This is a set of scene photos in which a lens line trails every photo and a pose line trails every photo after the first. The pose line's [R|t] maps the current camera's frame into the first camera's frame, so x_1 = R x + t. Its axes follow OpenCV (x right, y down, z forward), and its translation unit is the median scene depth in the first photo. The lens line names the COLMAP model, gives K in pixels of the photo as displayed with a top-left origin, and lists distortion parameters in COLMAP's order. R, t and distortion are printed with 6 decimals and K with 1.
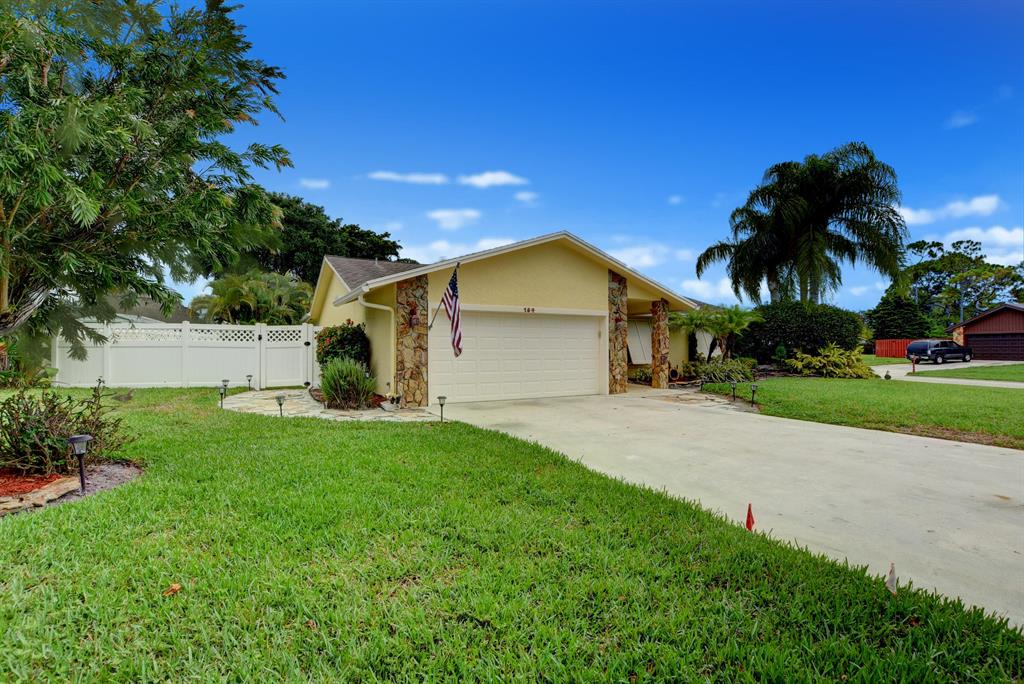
lens RADIAL K [[469.0, 0, 516.0], [0, 469.0, 345.4], [0, 0, 1]] dist [-0.034799, 0.006884]
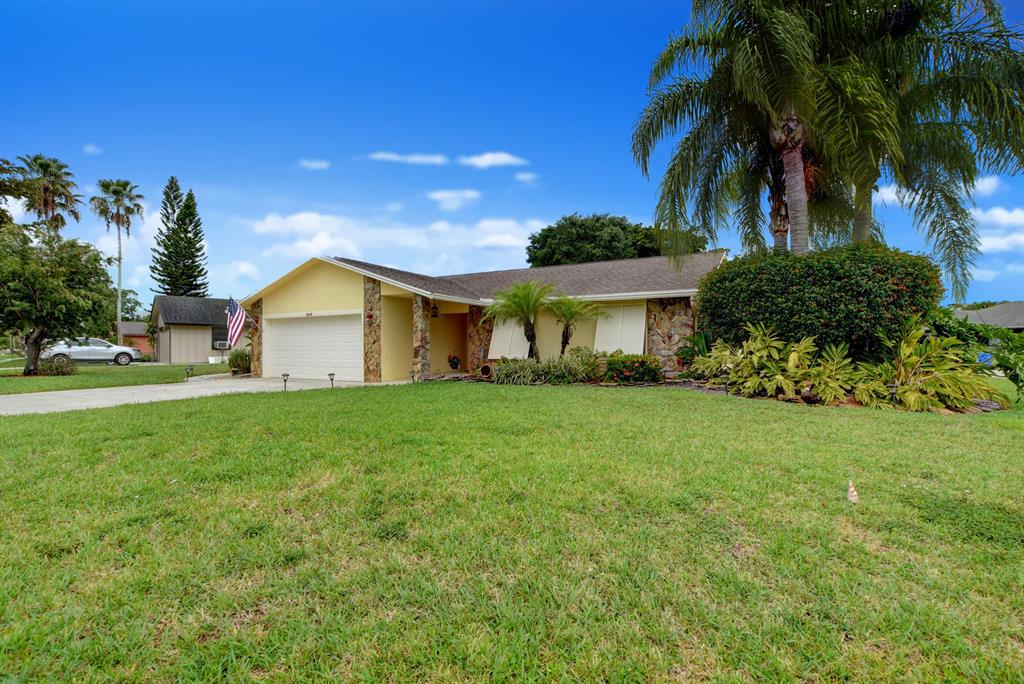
lens RADIAL K [[469.0, 0, 516.0], [0, 469.0, 345.4], [0, 0, 1]] dist [-0.034799, 0.006884]
pose [[0.547591, -0.006828, -0.836719, 1.328441], [0.007370, 0.999967, -0.003337, 0.020692], [0.836714, -0.004339, 0.547623, 0.679502]]
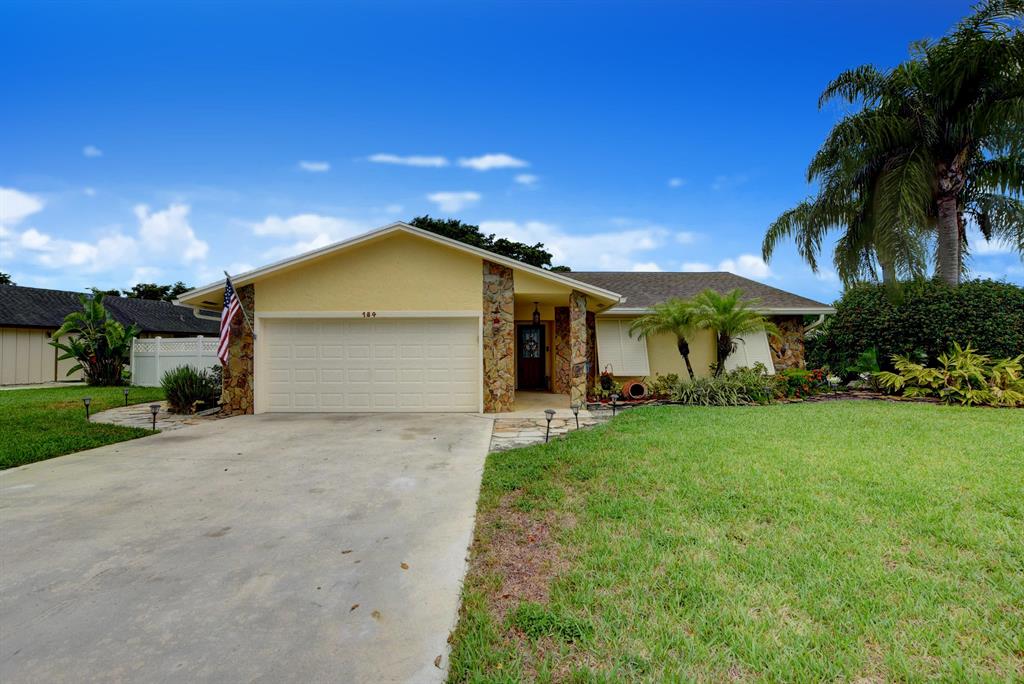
lens RADIAL K [[469.0, 0, 516.0], [0, 469.0, 345.4], [0, 0, 1]] dist [-0.034799, 0.006884]
pose [[0.886415, -0.014013, -0.462678, 0.618677], [0.006607, 0.999823, -0.017623, 0.001881], [0.462843, 0.012564, 0.886351, 0.297860]]
